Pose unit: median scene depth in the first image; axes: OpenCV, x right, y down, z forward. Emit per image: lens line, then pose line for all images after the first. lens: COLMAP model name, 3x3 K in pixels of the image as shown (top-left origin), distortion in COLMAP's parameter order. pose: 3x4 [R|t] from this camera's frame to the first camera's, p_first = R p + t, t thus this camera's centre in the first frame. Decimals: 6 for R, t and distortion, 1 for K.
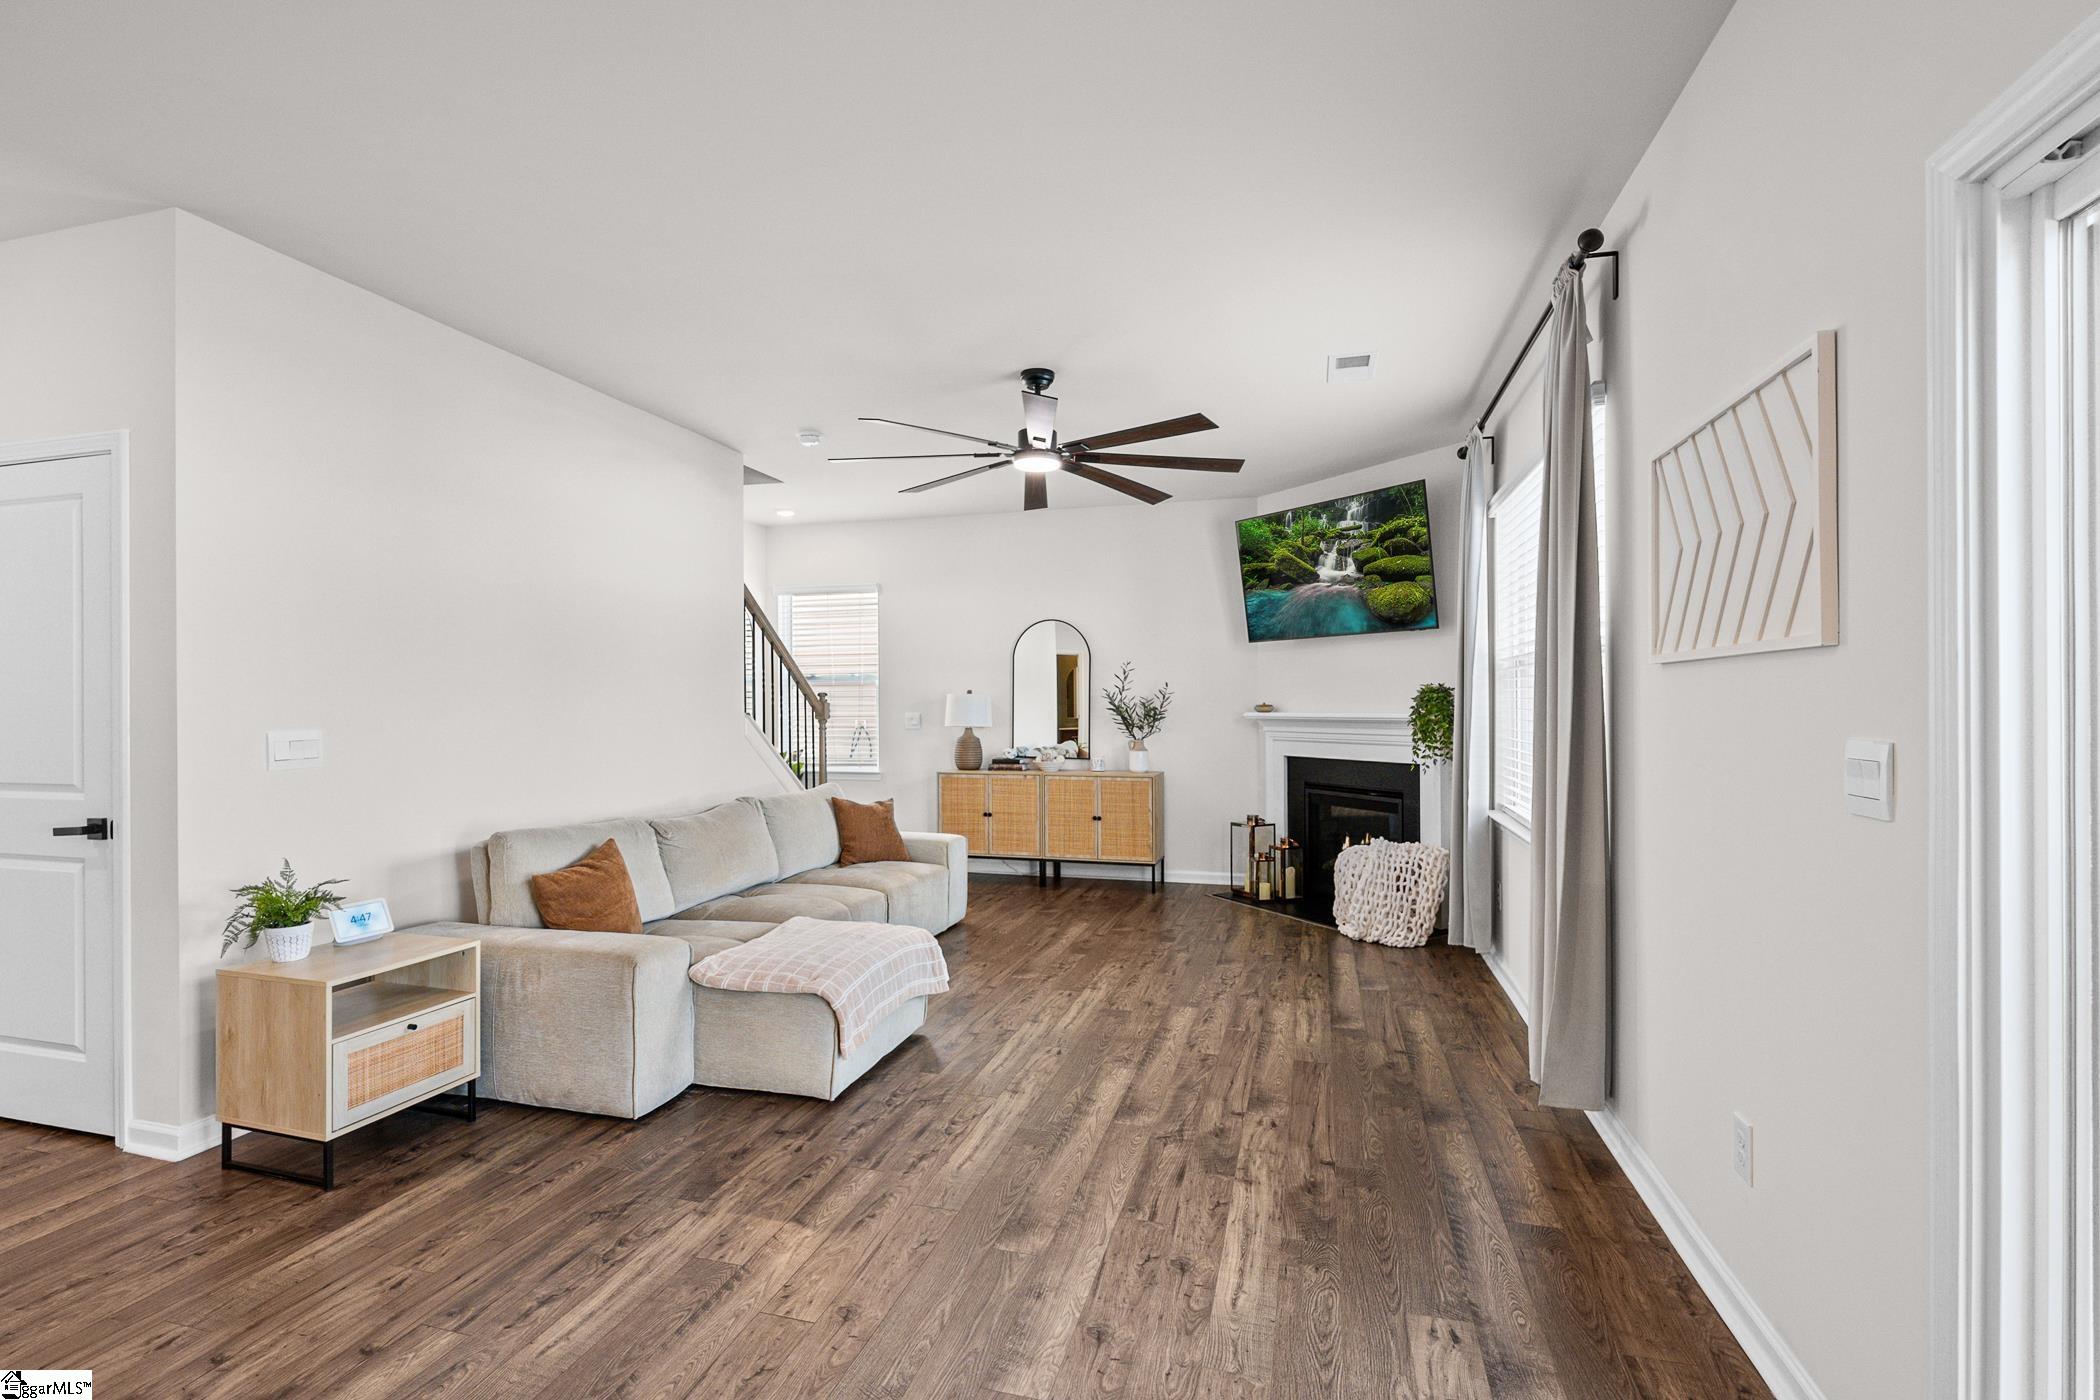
lens RADIAL K [[979.8, 0, 1043.4], [0, 979.8, 700.2], [0, 0, 1]] dist [0.001914, 0.000146]
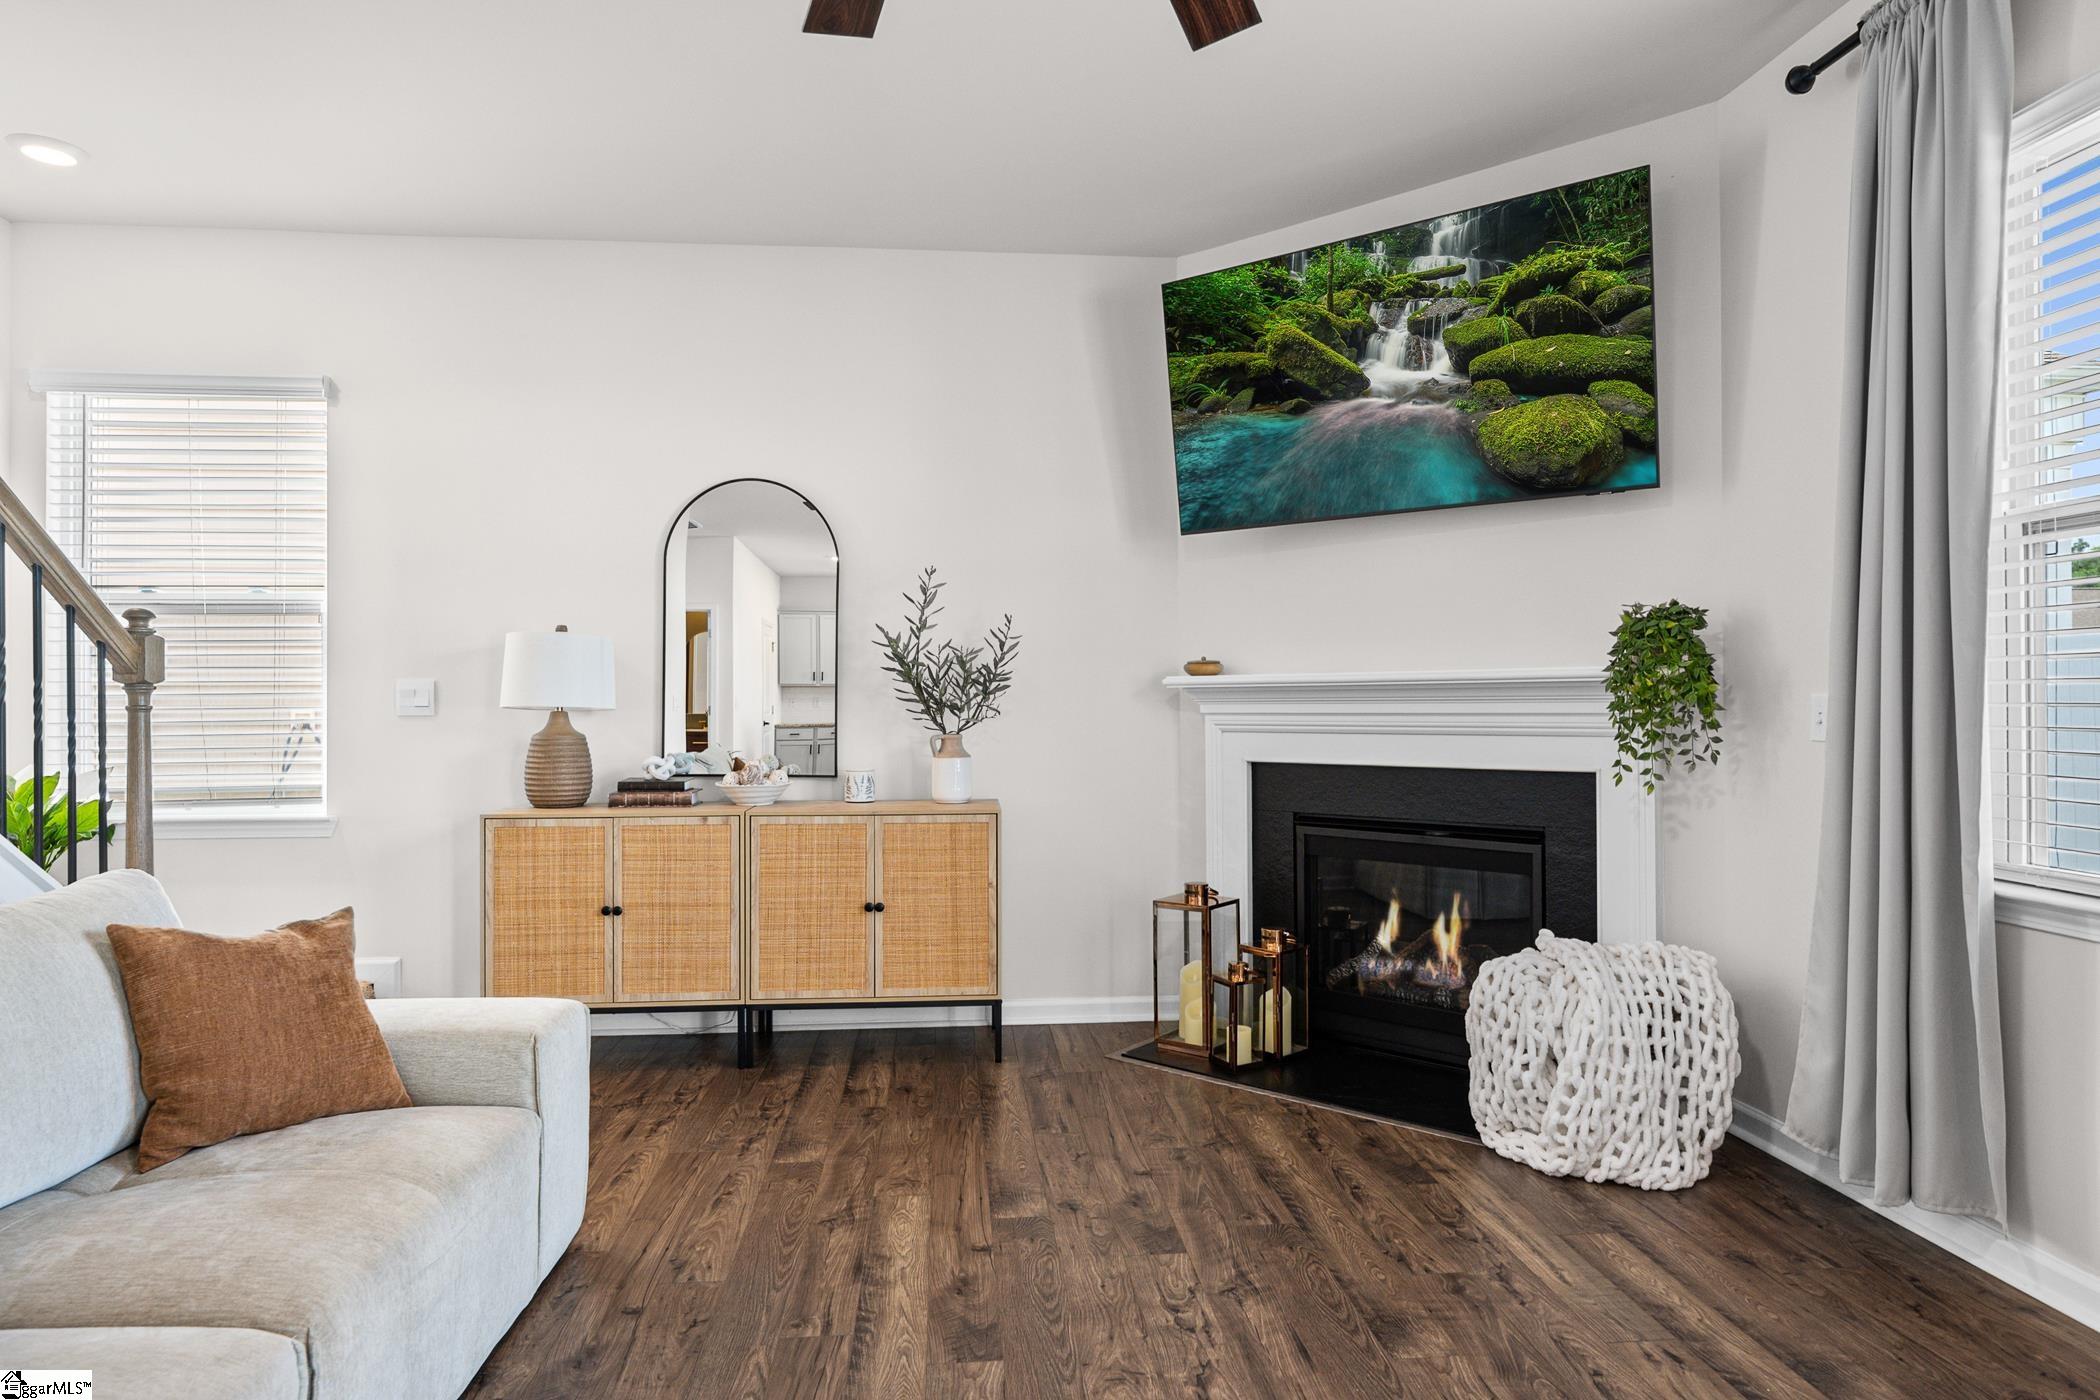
lens RADIAL K [[1178.8, 0, 1045.9], [0, 1178.8, 702.5], [0, 0, 1]] dist [-0.004570, 0.000033]
pose [[0.935369, 0.001454, 0.353670, -0.072362], [-0.000996, 0.999998, -0.001478, 0.030432], [-0.353672, 0.001030, 0.935369, 0.528035]]
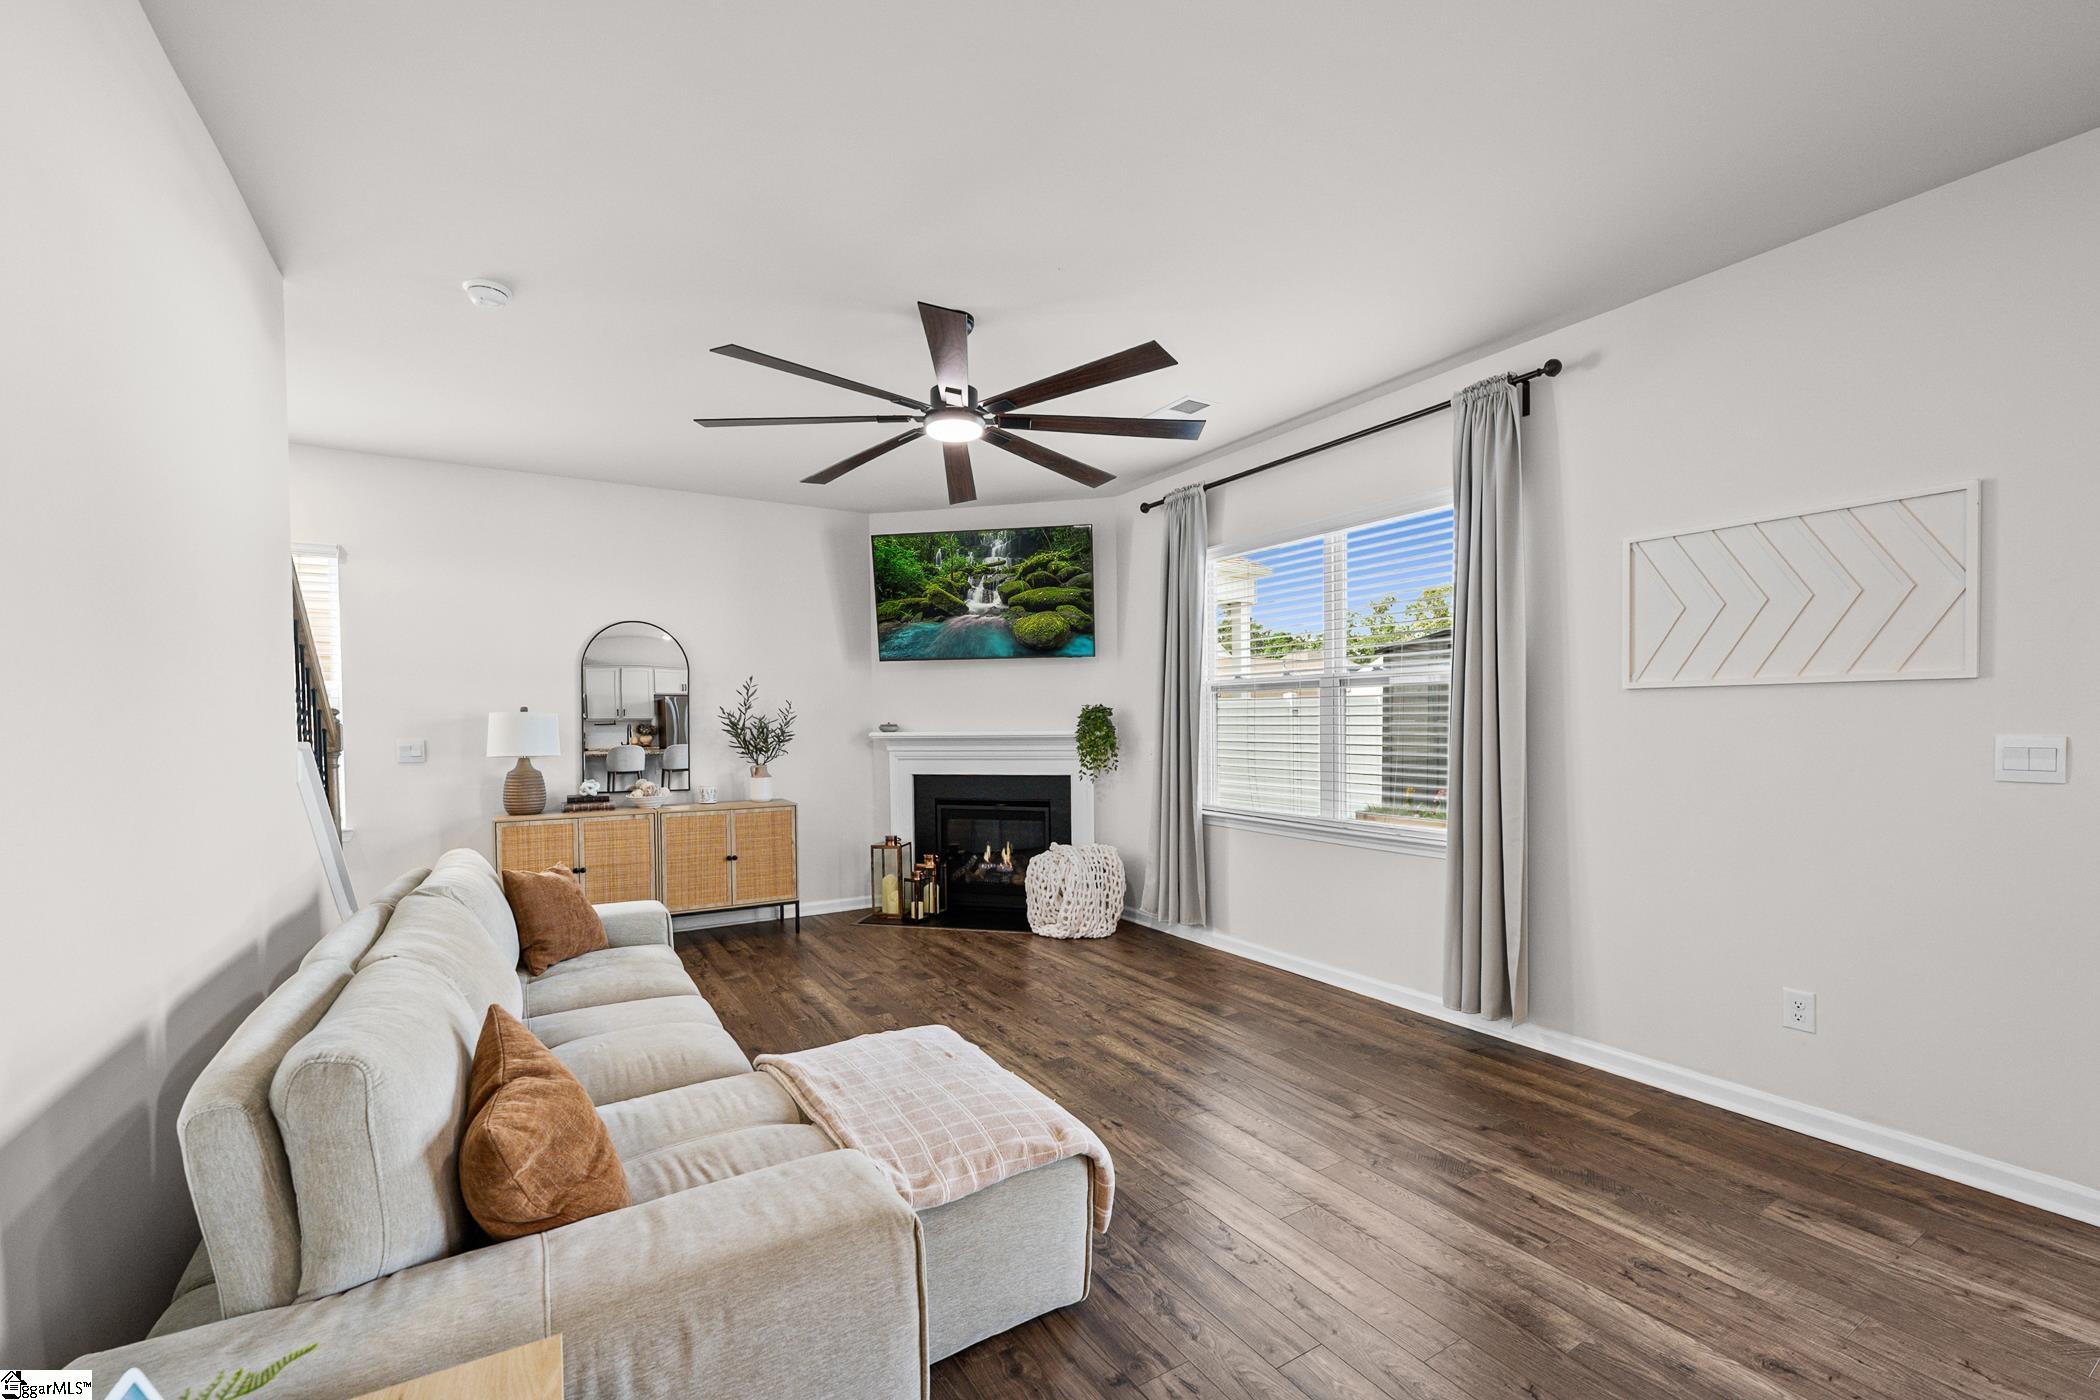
lens RADIAL K [[866.7, 0, 1042.5], [0, 866.7, 734.8], [0, 0, 1]] dist [-0.000833, -0.000263]
pose [[0.678610, -0.013480, 0.734375, -0.359092], [0.004234, 0.999887, 0.014441, 0.003451], [-0.734487, -0.006690, 0.678590, 0.327502]]
